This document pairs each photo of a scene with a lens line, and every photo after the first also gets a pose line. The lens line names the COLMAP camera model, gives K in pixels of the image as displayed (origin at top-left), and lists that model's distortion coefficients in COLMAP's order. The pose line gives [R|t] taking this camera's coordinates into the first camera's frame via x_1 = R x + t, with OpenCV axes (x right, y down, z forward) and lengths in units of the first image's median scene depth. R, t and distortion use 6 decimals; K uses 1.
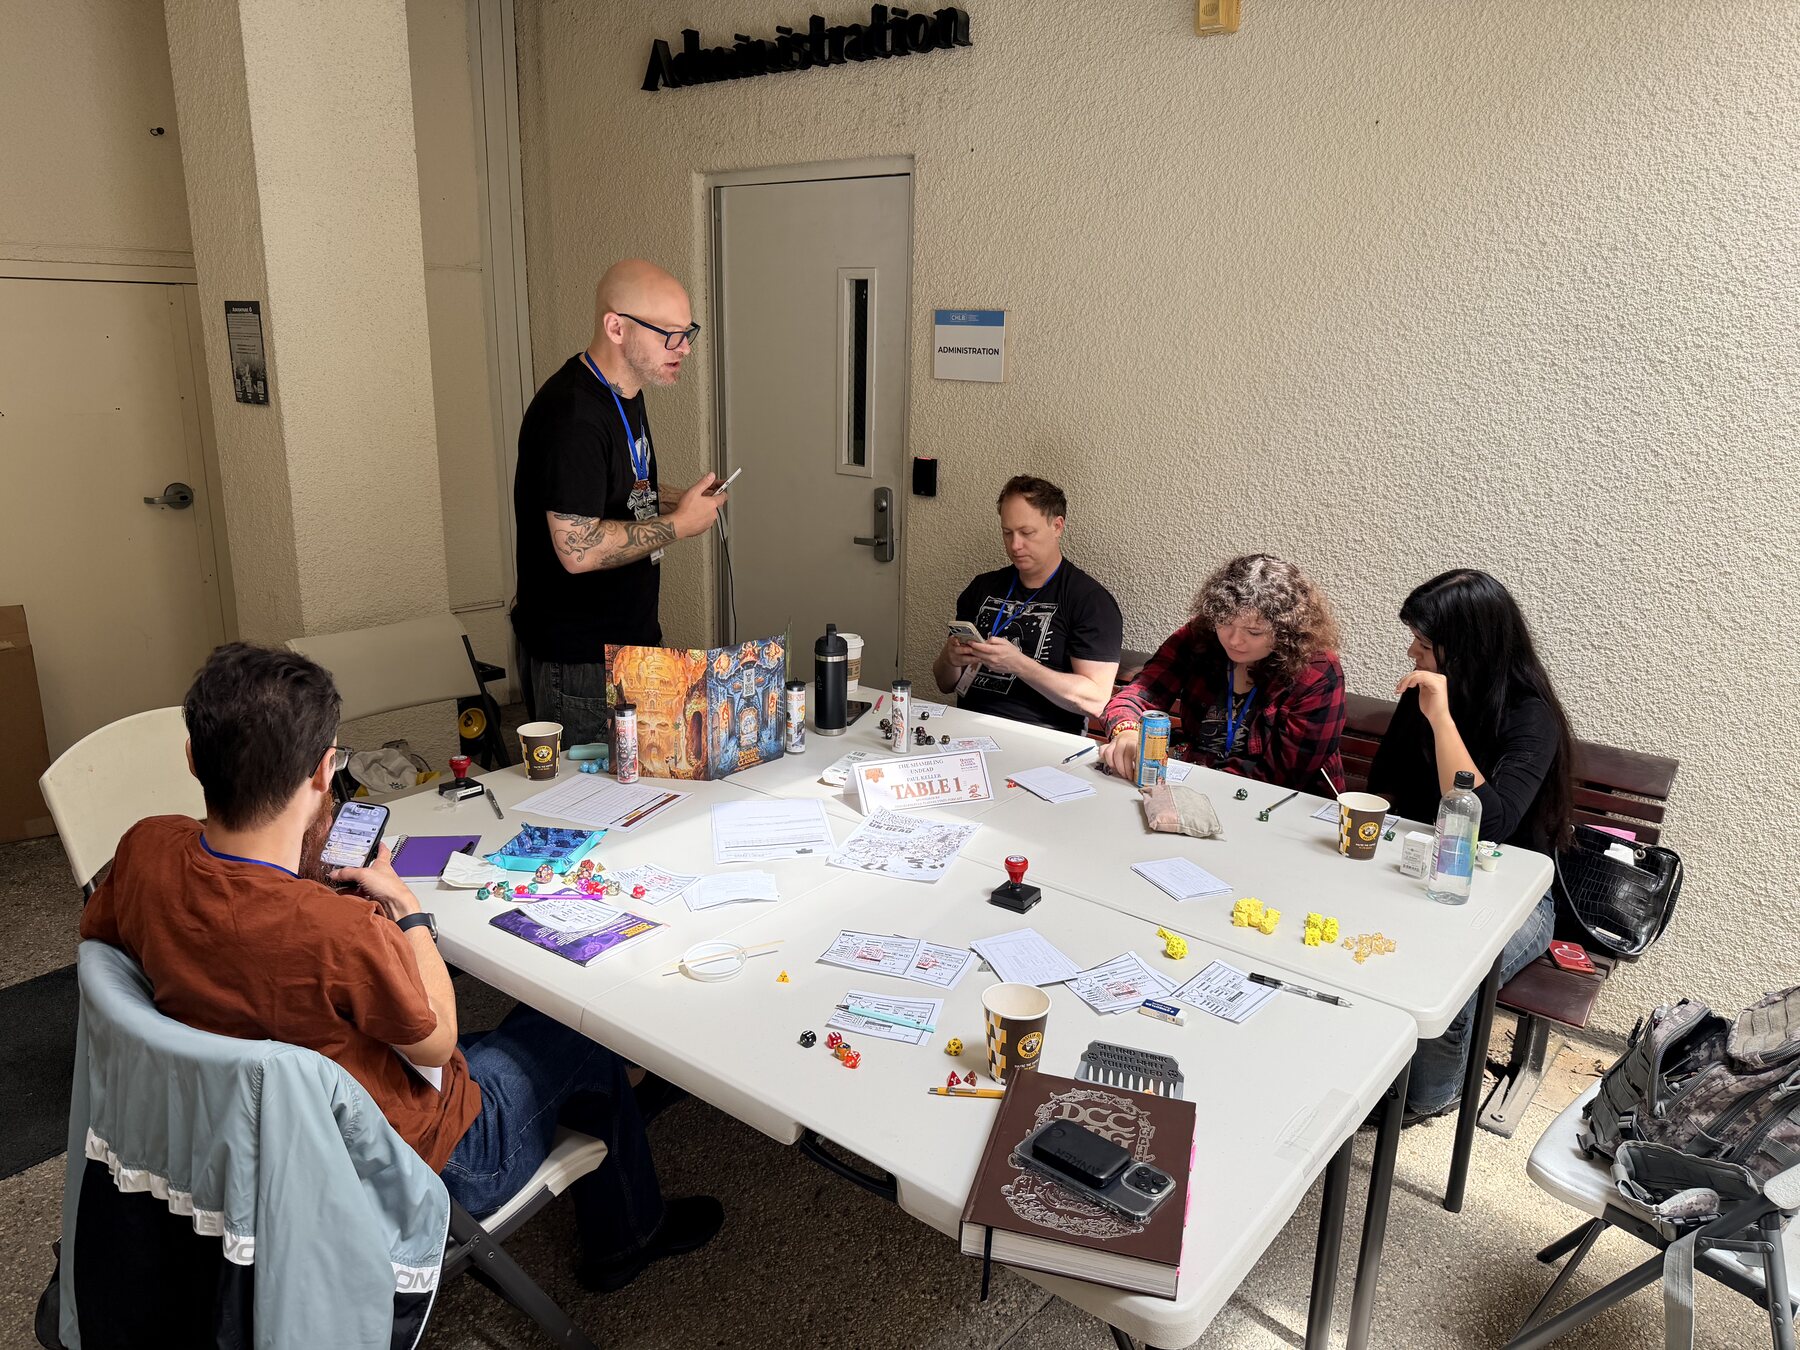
lens RADIAL K [[1238.6, 0, 895.0], [0, 1238.6, 672.3], [0, 0, 1]] dist [0.007167, -0.002576]
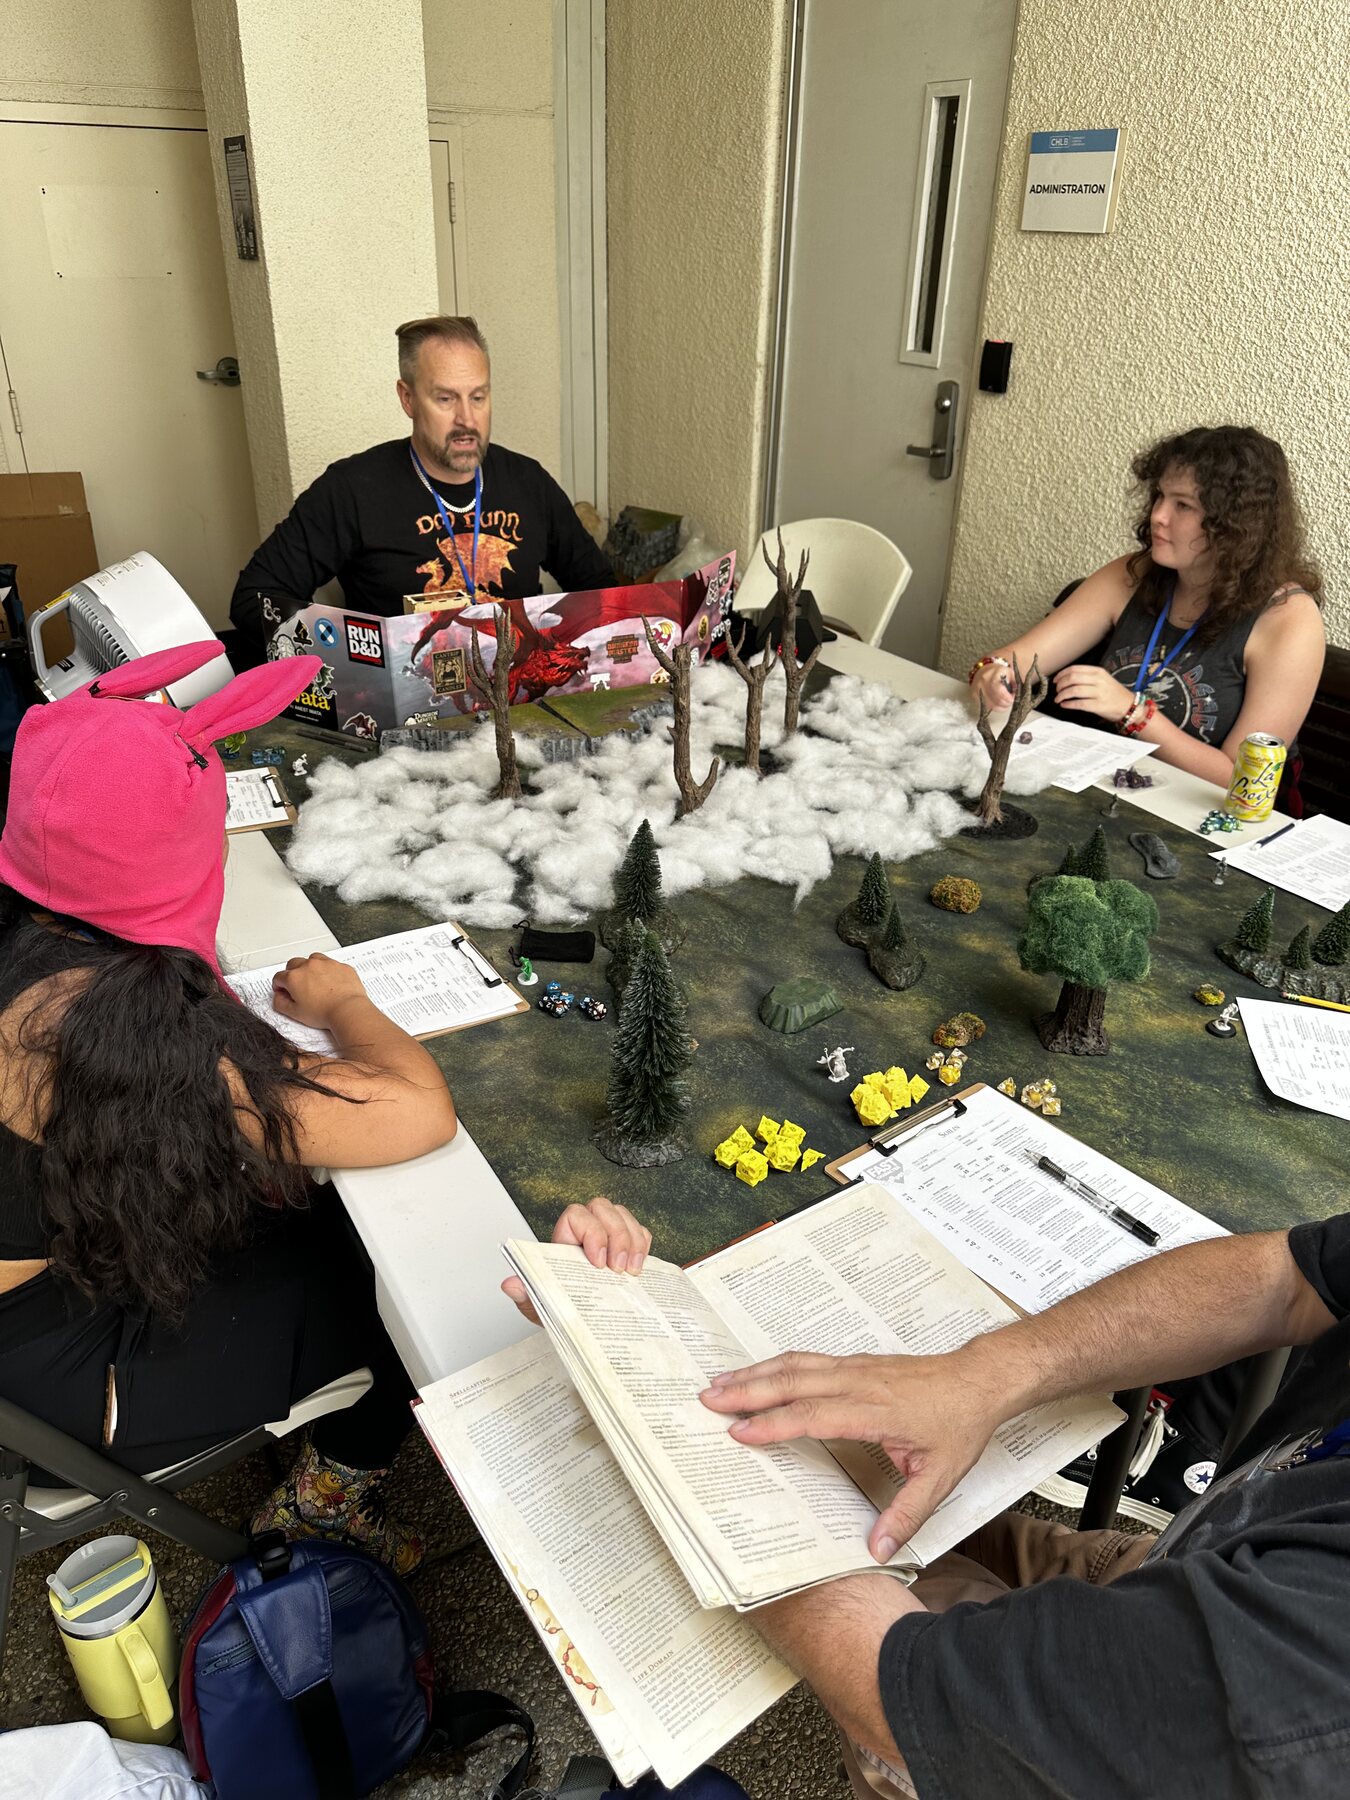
lens RADIAL K [[1273.4, 0, 677.0], [0, 1273.4, 904.4], [0, 0, 1]] dist [-0.026100, -0.001415]
pose [[0.937649, 0.158388, -0.309400, 0.139679], [-0.090216, 0.970535, 0.223434, 0.011922], [0.335673, -0.181589, 0.924310, 0.132578]]
